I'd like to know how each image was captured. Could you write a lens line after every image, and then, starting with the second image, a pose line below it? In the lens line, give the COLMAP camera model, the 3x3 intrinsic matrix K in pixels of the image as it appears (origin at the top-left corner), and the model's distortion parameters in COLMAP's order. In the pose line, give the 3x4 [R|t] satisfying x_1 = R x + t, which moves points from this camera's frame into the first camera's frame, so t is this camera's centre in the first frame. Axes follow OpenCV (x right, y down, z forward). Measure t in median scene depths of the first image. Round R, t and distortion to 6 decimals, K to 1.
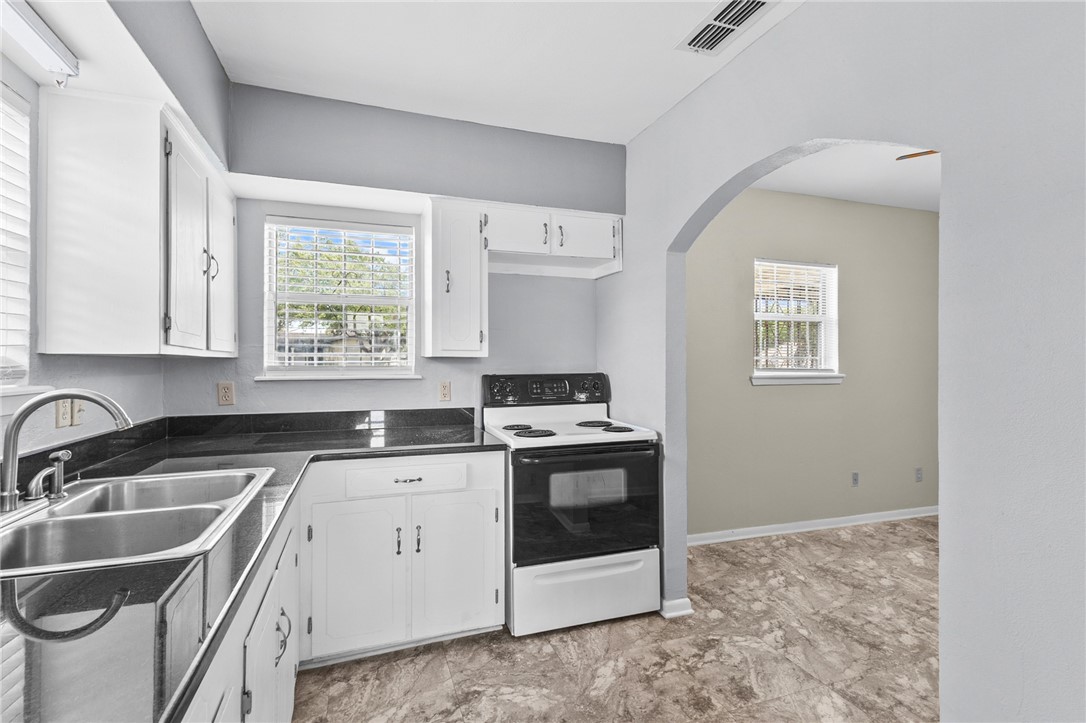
lens RADIAL K [[507.9, 0, 534.3], [0, 507.9, 355.5], [0, 0, 1]] dist [0.013570, -0.000199]
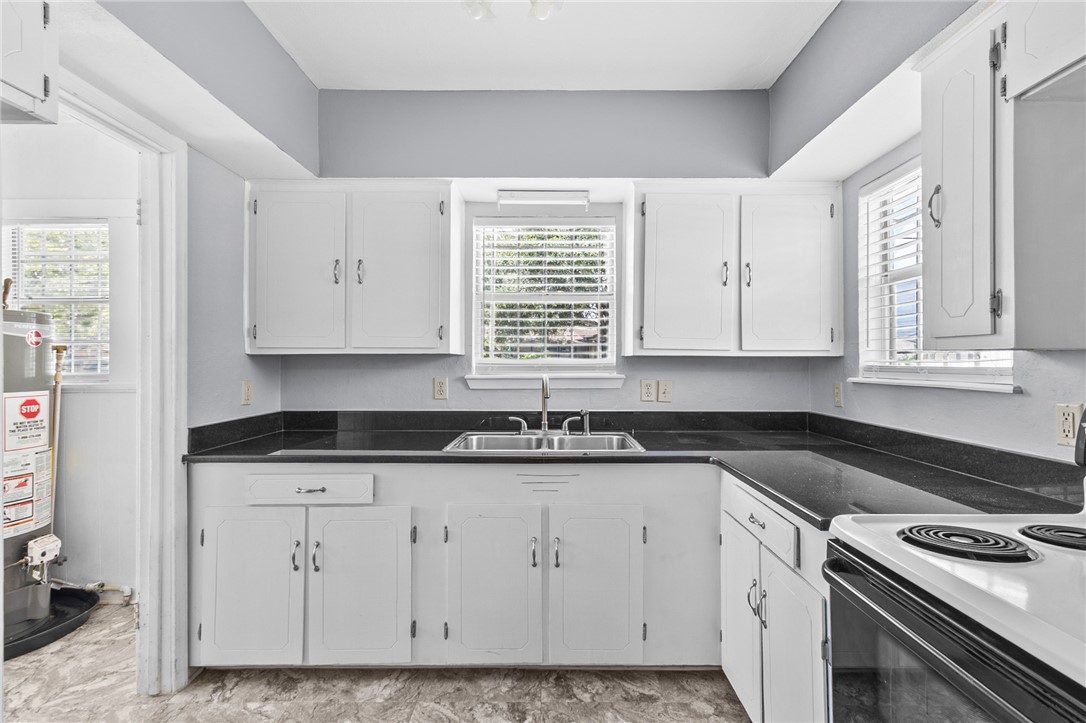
lens RADIAL K [[529.4, 0, 548.2], [0, 529.4, 356.9], [0, 0, 1]] dist [0.013884, -0.000446]
pose [[-0.329507, -0.008980, -0.944110, 0.479475], [0.012796, 0.999820, -0.013976, 0.011778], [0.944066, -0.016686, -0.329333, 0.798996]]
